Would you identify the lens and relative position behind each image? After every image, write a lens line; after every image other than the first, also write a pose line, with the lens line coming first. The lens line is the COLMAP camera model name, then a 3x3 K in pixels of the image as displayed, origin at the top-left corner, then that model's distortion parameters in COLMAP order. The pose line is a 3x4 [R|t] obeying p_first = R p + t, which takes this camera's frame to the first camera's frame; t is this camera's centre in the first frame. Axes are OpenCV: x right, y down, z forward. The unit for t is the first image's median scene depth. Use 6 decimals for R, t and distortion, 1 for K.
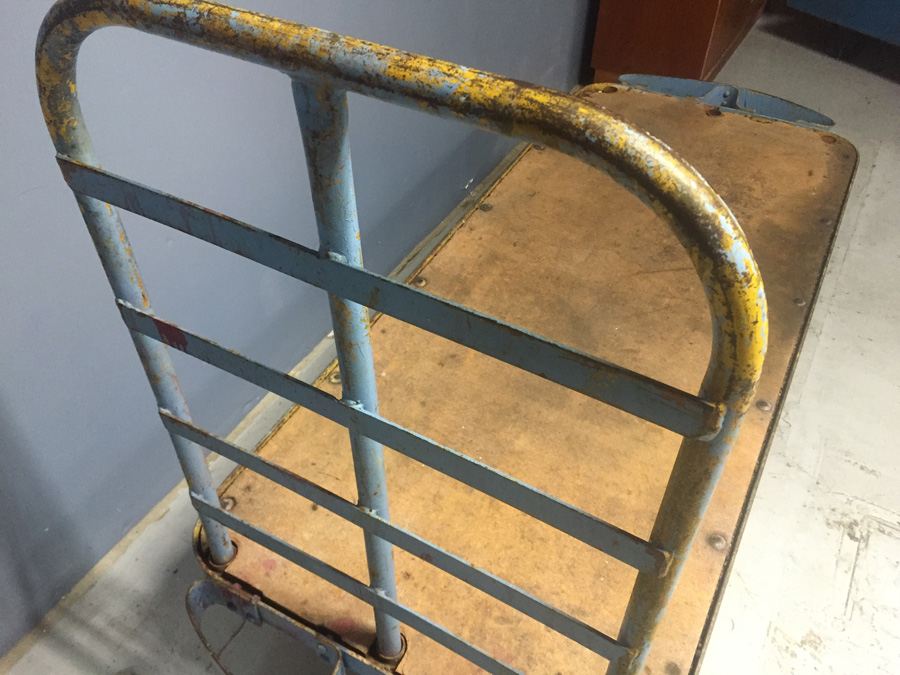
lens RADIAL K [[758.9, 0, 450.0], [0, 758.9, 337.5], [0, 0, 1]] dist [0.082093, -0.126897]
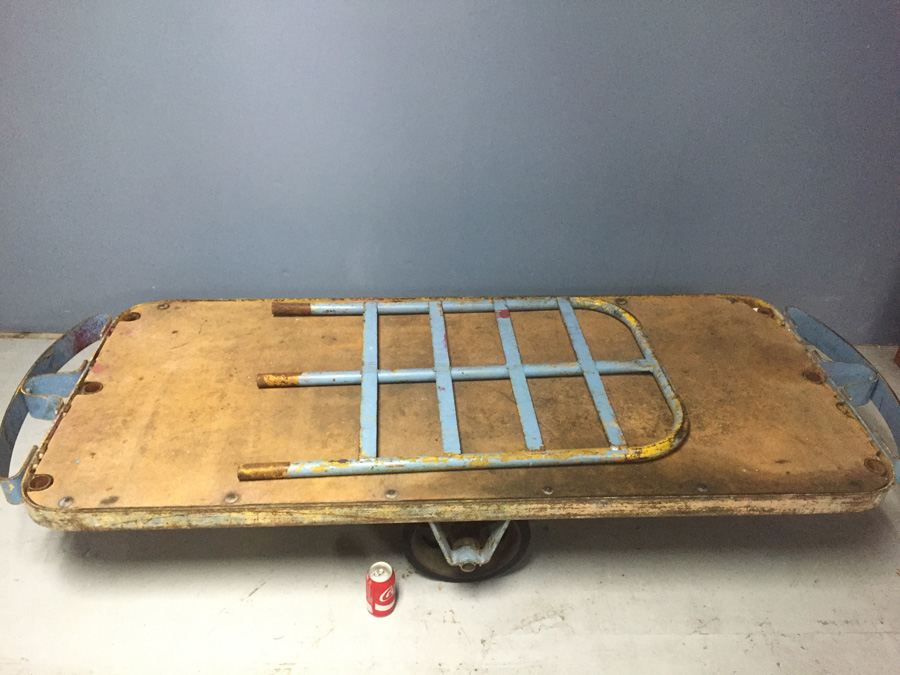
lens RADIAL K [[758.9, 0, 450.0], [0, 758.9, 337.5], [0, 0, 1]] dist [0.082093, -0.126897]
pose [[0.523894, 0.496602, -0.692042, 1.127272], [-0.614613, 0.782901, 0.096524, -0.252001], [0.589734, 0.374770, 0.715375, 0.183119]]
